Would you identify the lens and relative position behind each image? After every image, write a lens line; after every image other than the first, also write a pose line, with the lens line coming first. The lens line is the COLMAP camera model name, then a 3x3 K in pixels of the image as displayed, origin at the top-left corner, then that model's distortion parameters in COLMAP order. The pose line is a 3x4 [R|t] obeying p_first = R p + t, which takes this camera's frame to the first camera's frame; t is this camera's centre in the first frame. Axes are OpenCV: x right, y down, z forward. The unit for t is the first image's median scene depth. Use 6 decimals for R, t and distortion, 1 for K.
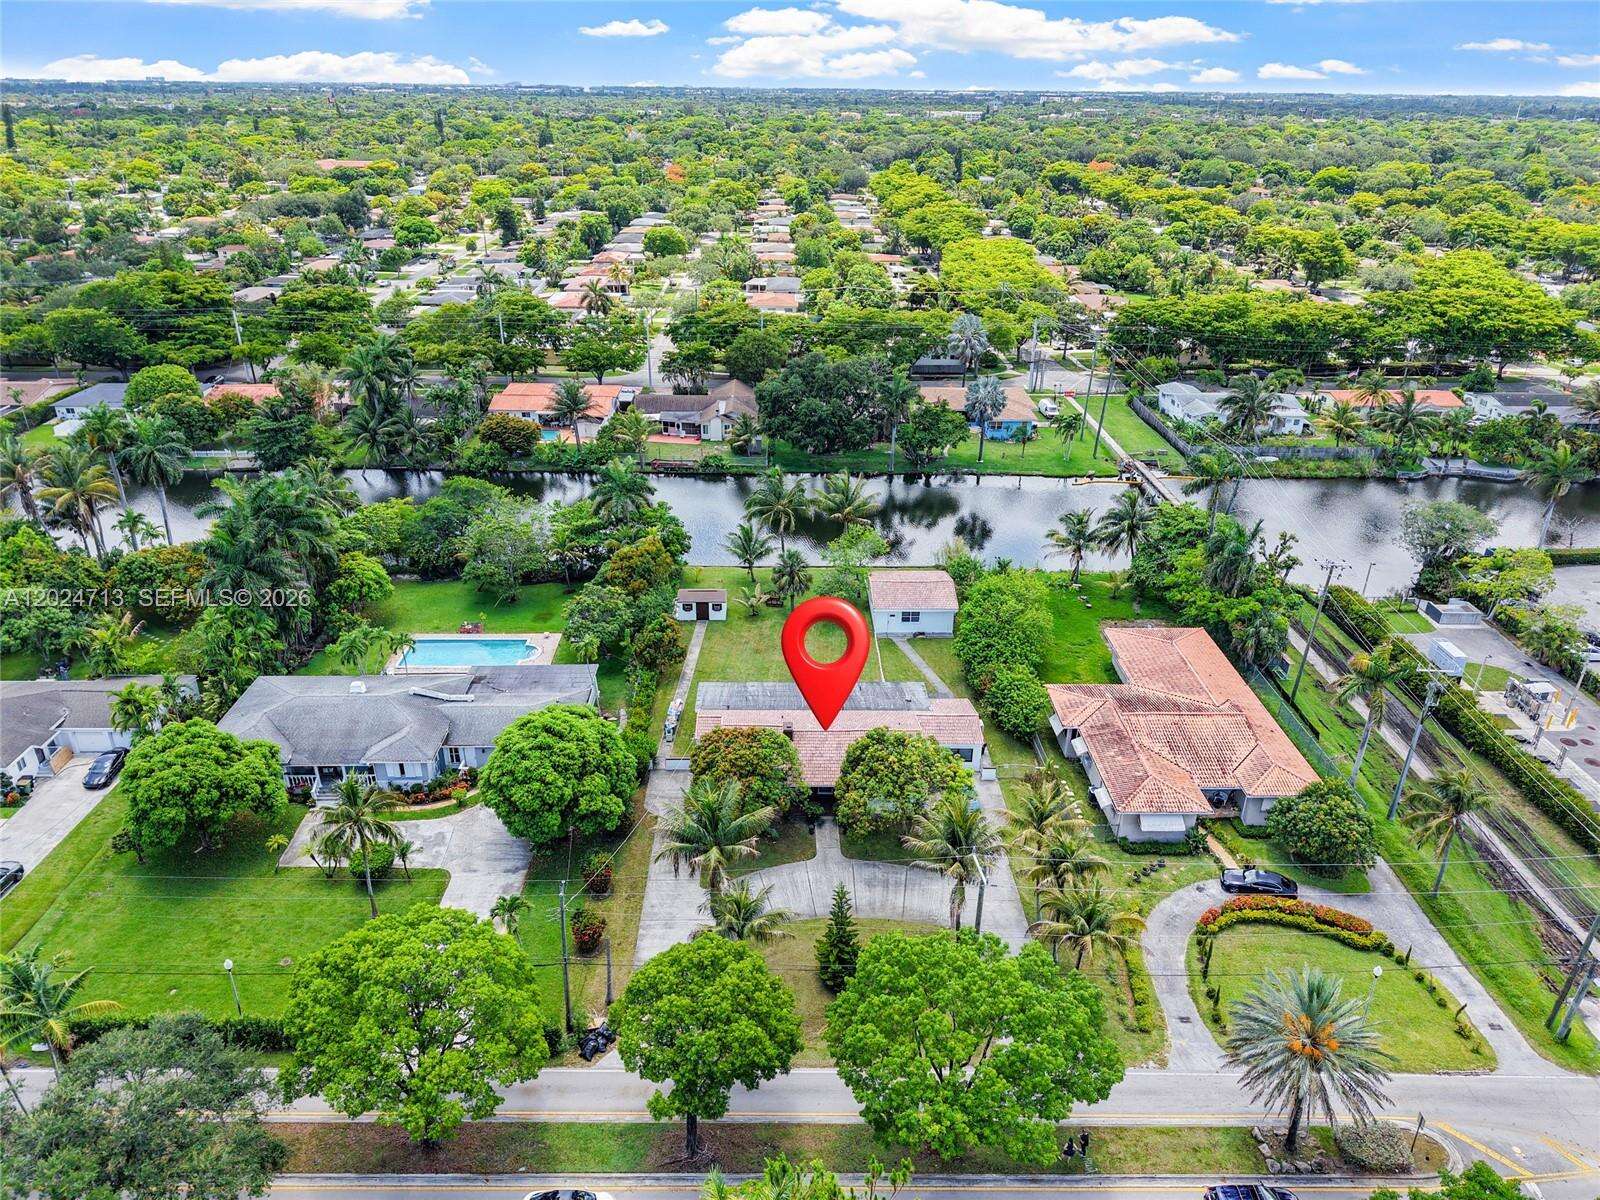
lens RADIAL K [[1088.6, 0, 793.5], [0, 1088.6, 601.9], [0, 0, 1]] dist [0.023890, -0.027479]
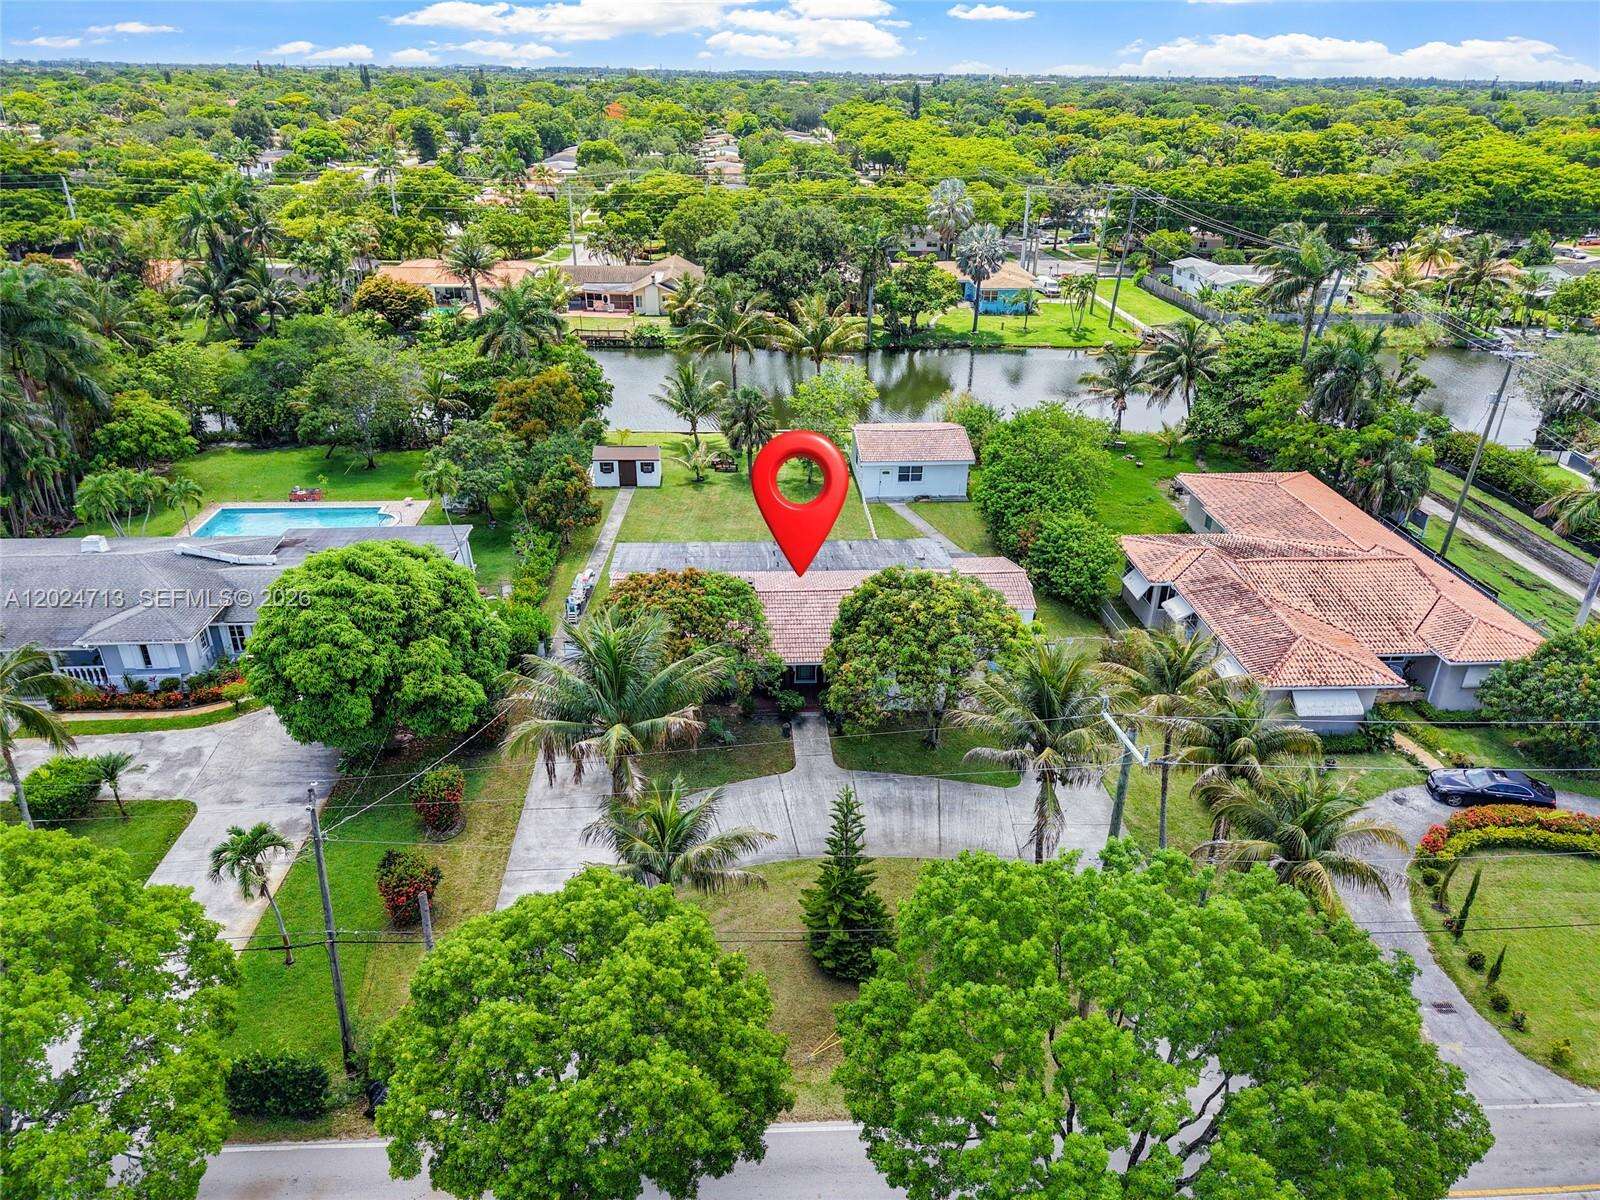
lens RADIAL K [[1078.5, 0, 794.5], [0, 1078.5, 604.1], [0, 0, 1]] dist [0.003158, -0.000582]
pose [[0.998968, -0.017608, 0.041869, -0.003918], [0.017303, 0.999821, 0.007631, 0.127433], [-0.041996, -0.006899, 0.999094, 0.358580]]
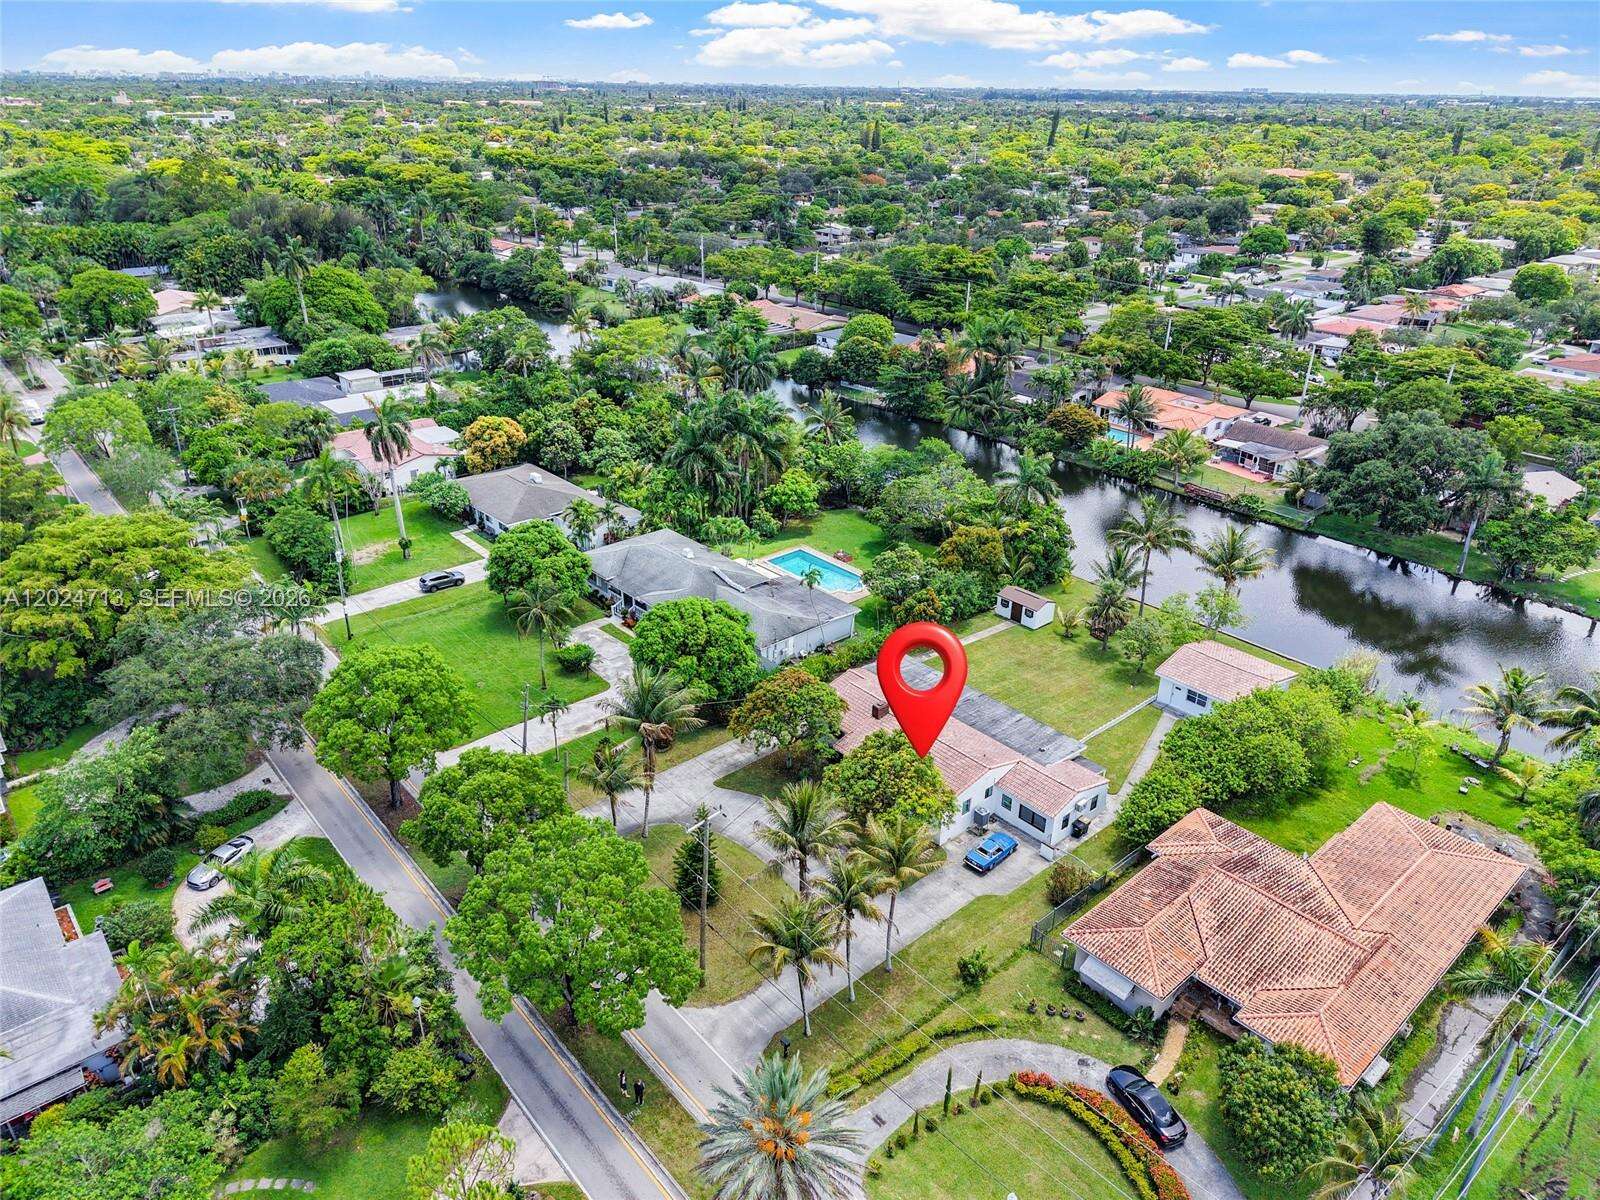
lens RADIAL K [[1116.5, 0, 814.0], [0, 1116.5, 562.4], [0, 0, 1]] dist [0.009856, 0.001780]
pose [[0.663518, 0.309444, -0.681167, 0.636926], [-0.348027, 0.933613, 0.085116, -0.075843], [0.662285, 0.180588, 0.727163, 0.188915]]
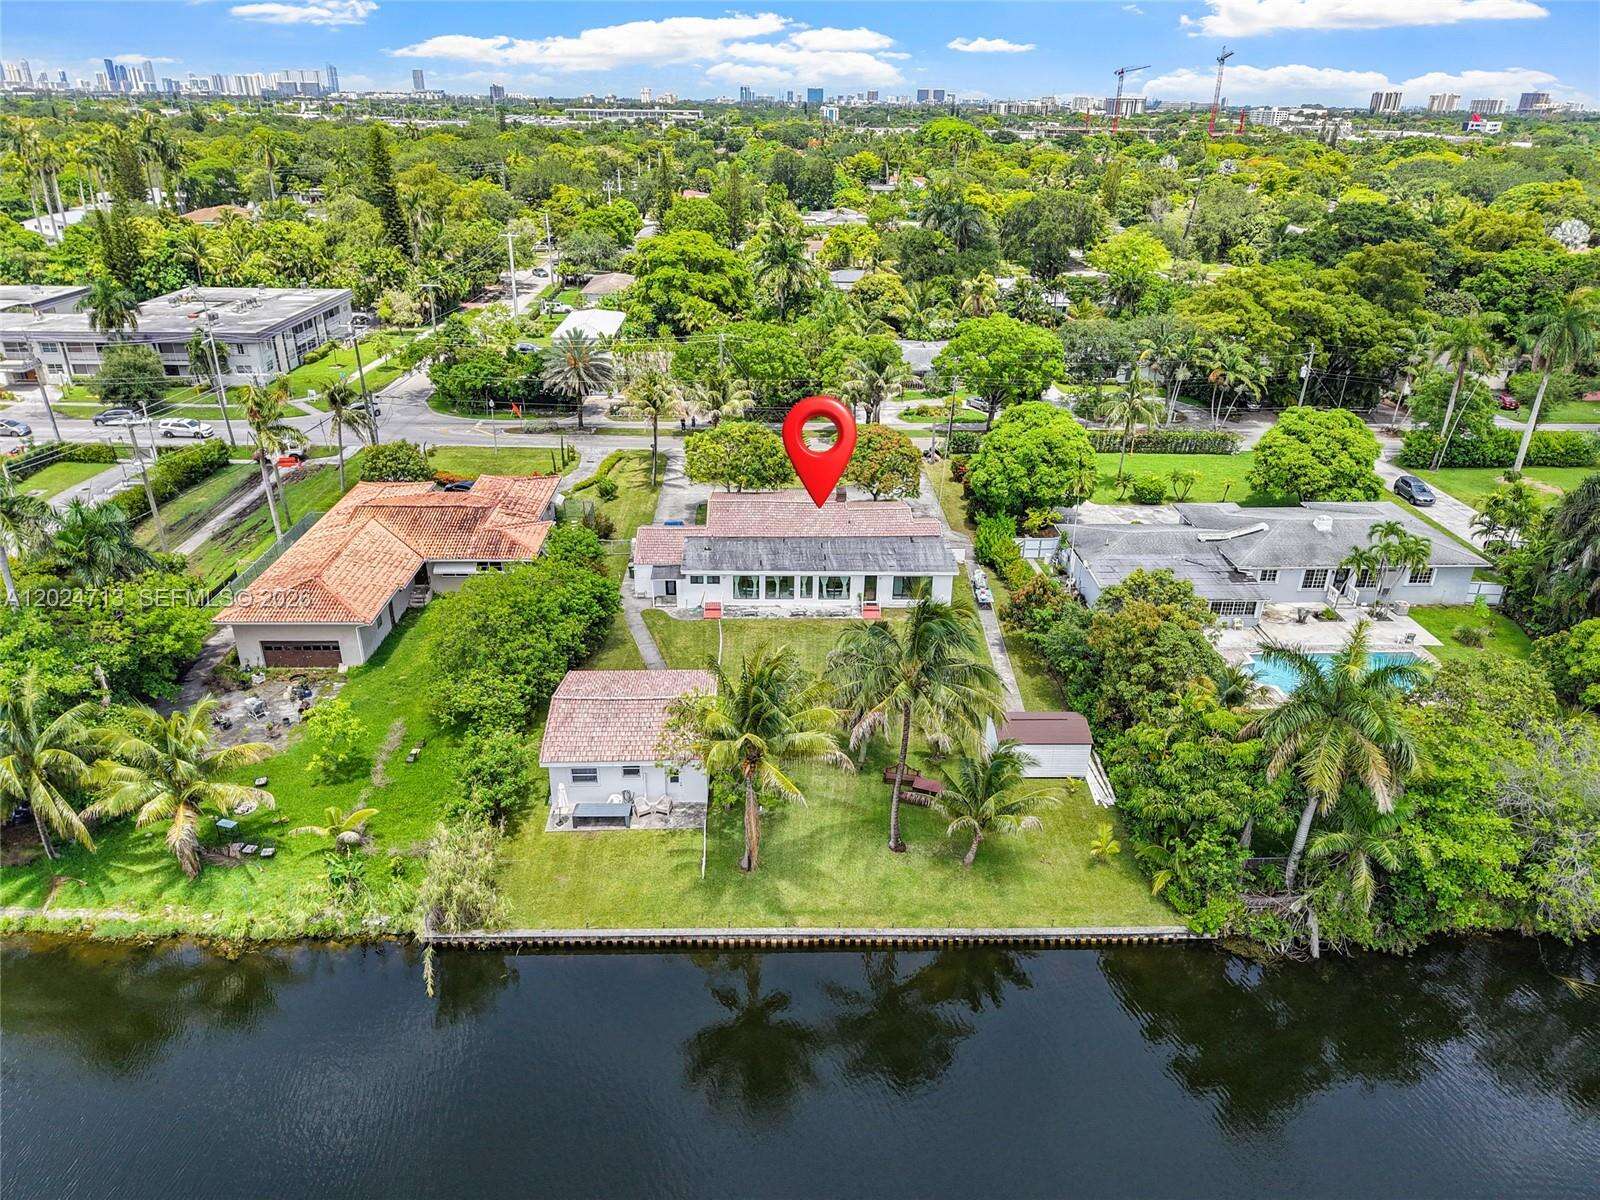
lens RADIAL K [[1084.8, 0, 800.0], [0, 1084.8, 600.0], [0, 0, 1]] dist [0.006245, -0.003809]
pose [[-0.999828, -0.000616, -0.018562, 0.045905], [-0.014854, 0.626433, 0.779333, -0.636576], [0.011148, 0.779475, -0.626335, 1.795137]]
